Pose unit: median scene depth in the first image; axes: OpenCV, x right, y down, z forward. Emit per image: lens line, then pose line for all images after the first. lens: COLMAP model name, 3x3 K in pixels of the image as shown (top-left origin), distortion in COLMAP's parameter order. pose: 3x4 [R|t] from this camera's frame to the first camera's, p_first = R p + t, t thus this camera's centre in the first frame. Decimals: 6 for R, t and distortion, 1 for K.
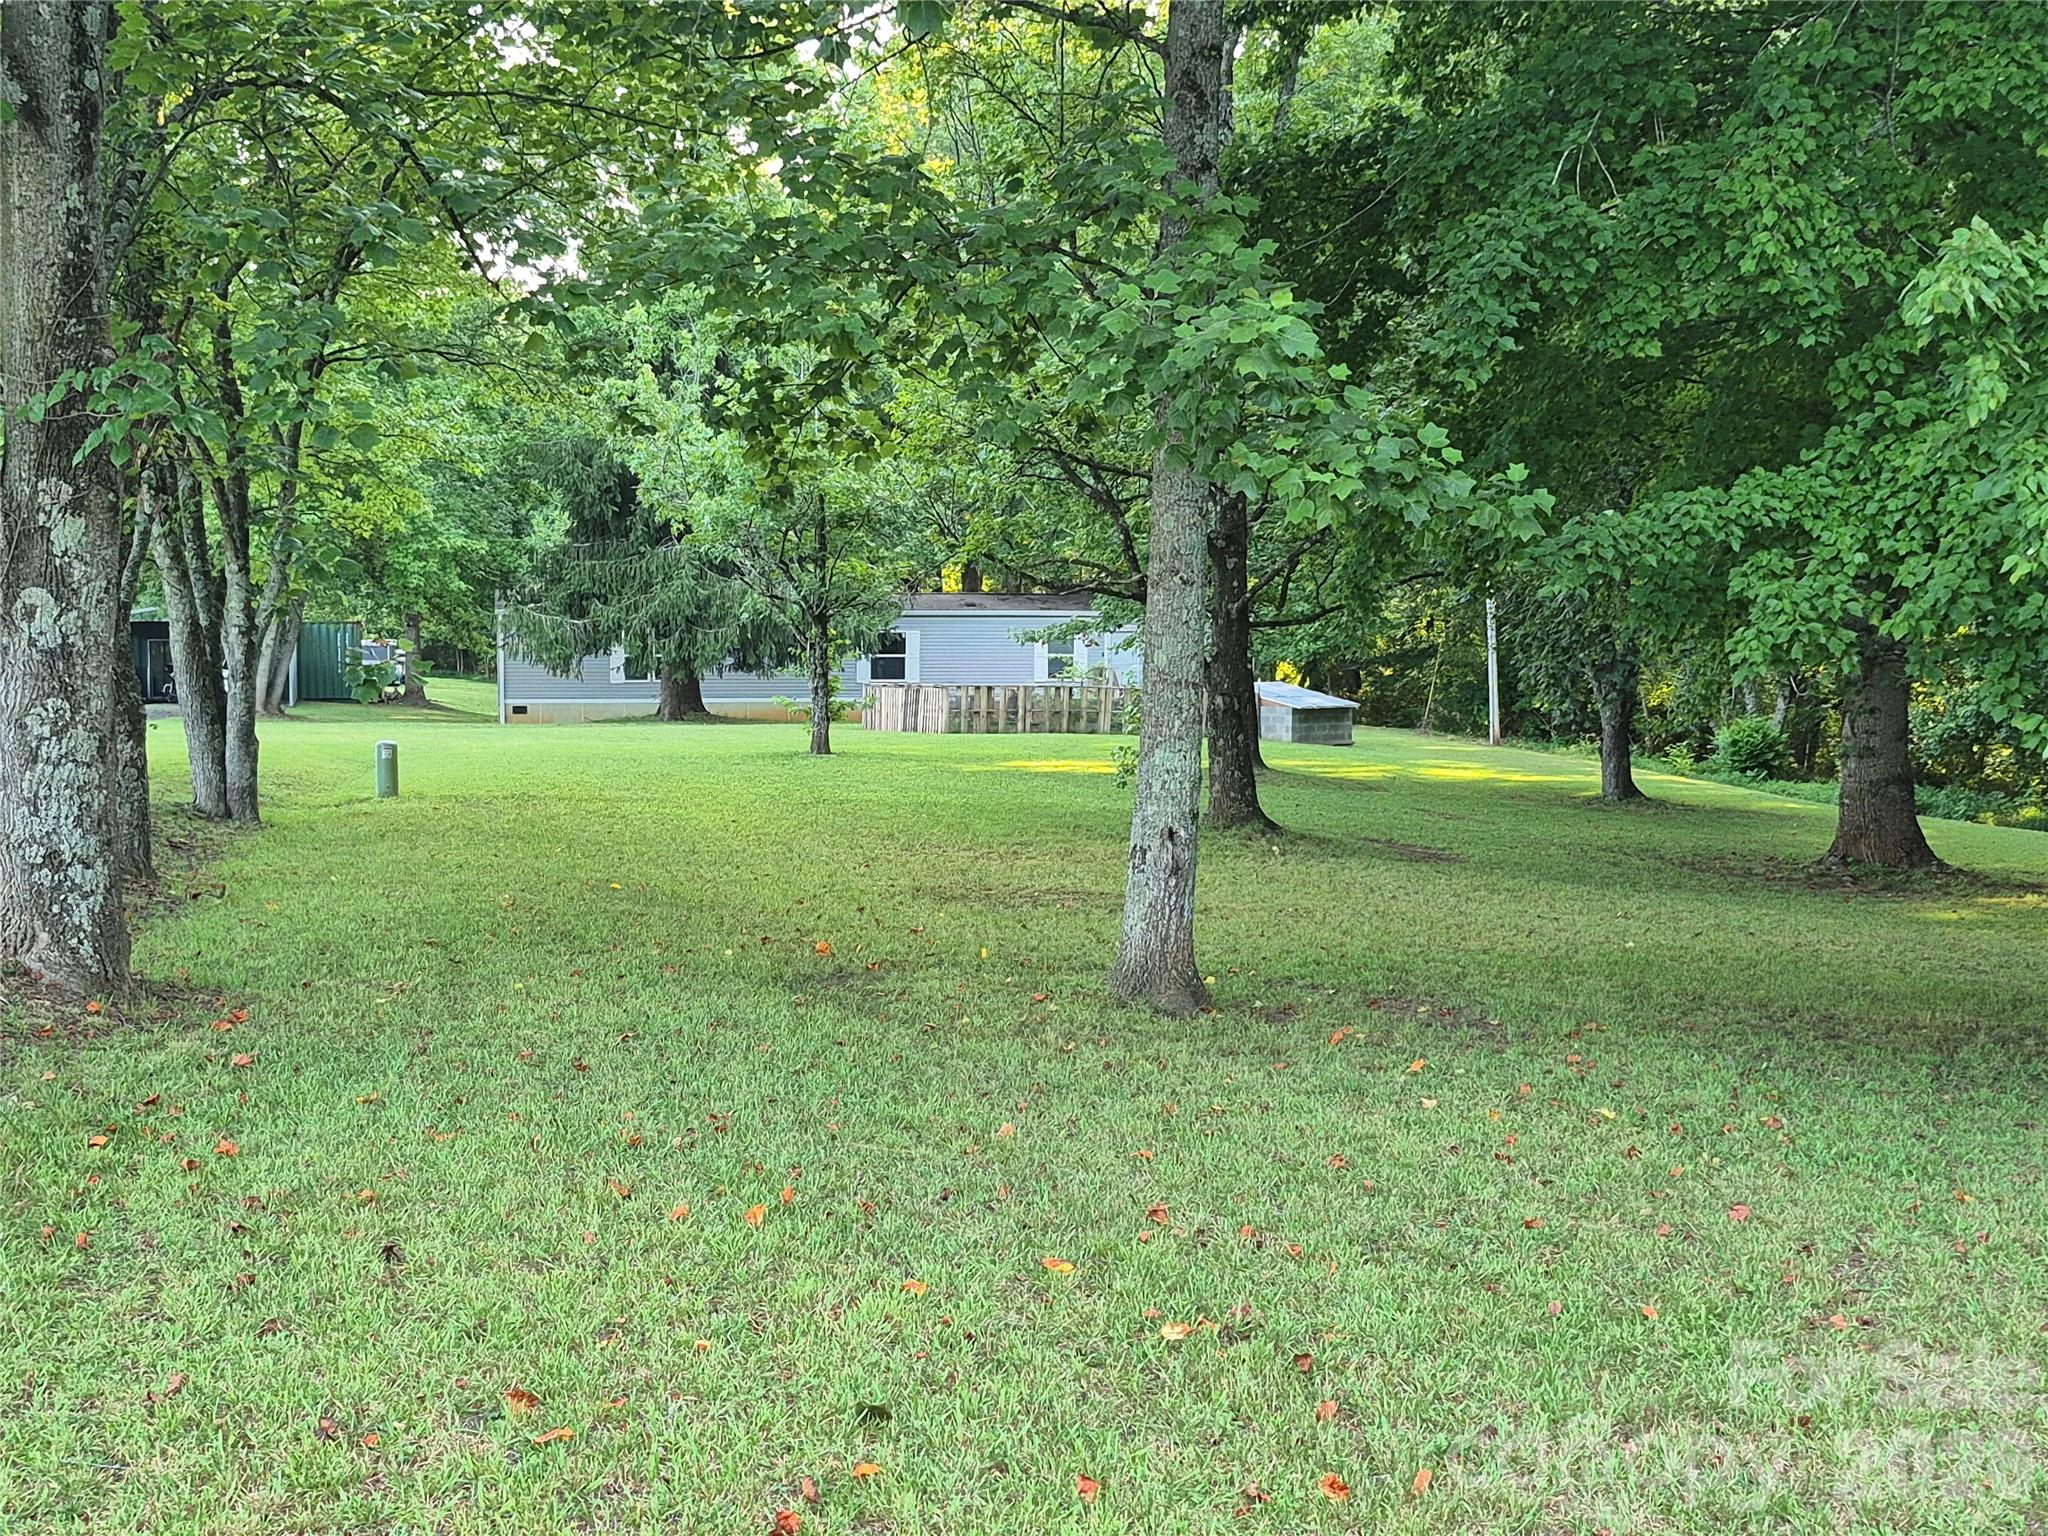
lens RADIAL K [[2500.1, 0, 1038.7], [0, 2500.1, 758.5], [0, 0, 1]] dist [0.097701, 0.000000]
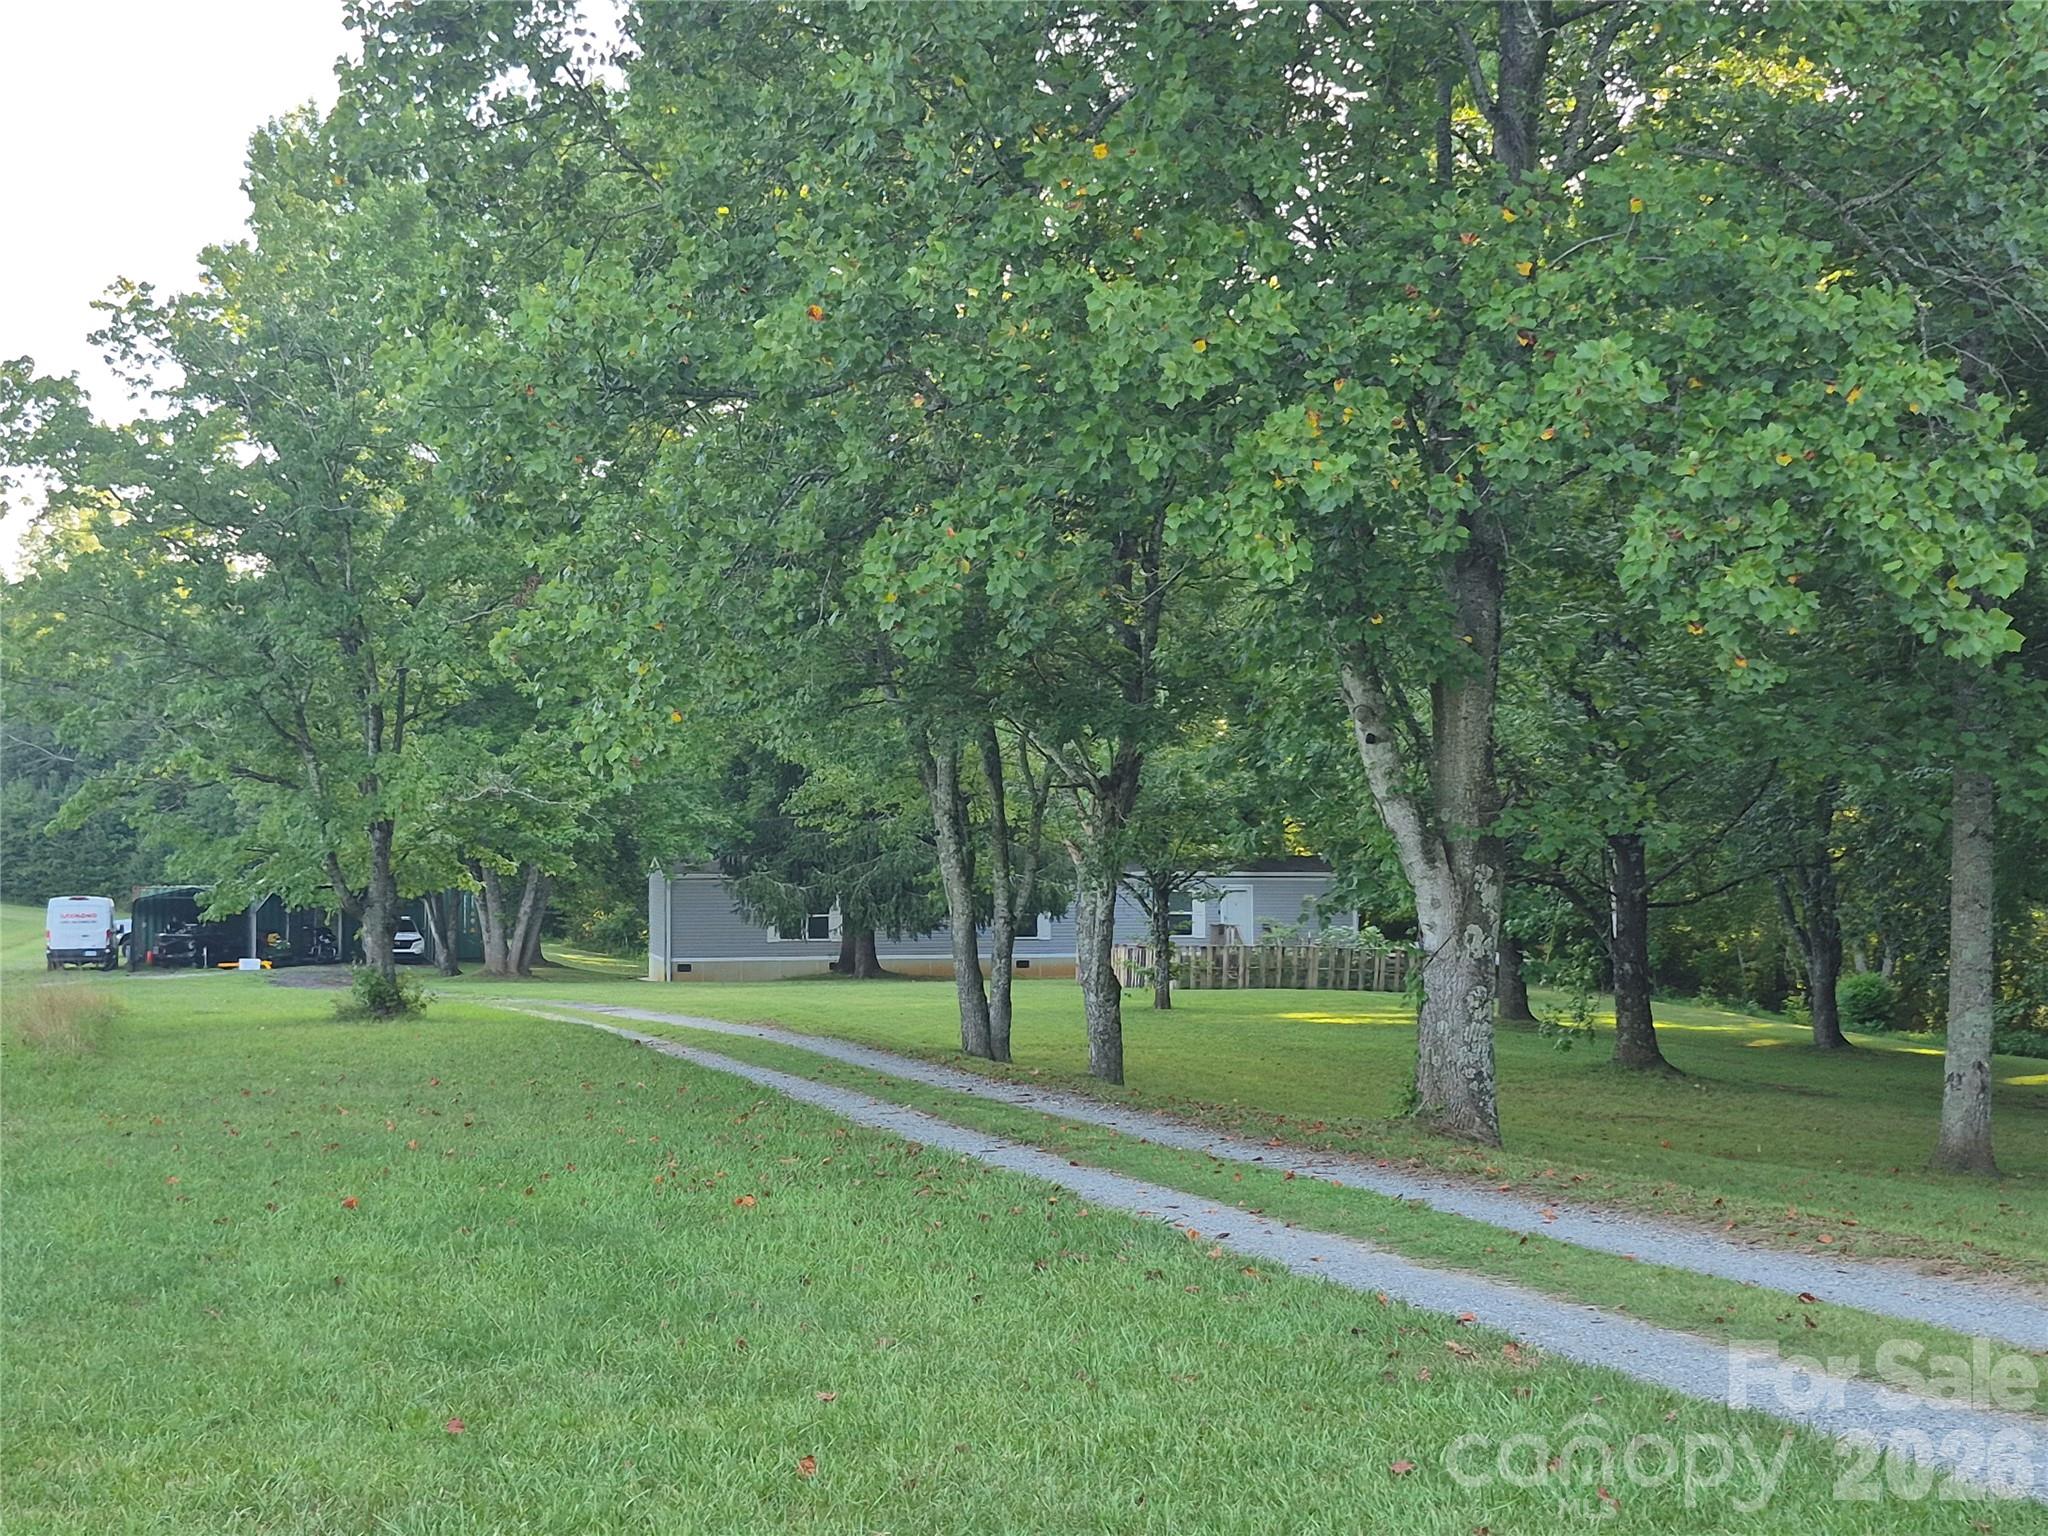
lens RADIAL K [[2500.1, 0, 985.7], [0, 2500.1, 774.9], [0, 0, 1]] dist [0.097701, 0.000000]
pose [[0.999882, -0.003438, 0.014960, -0.480076], [0.004809, 0.995697, -0.092544, -0.005972], [-0.014577, 0.092605, 0.995596, -0.491131]]
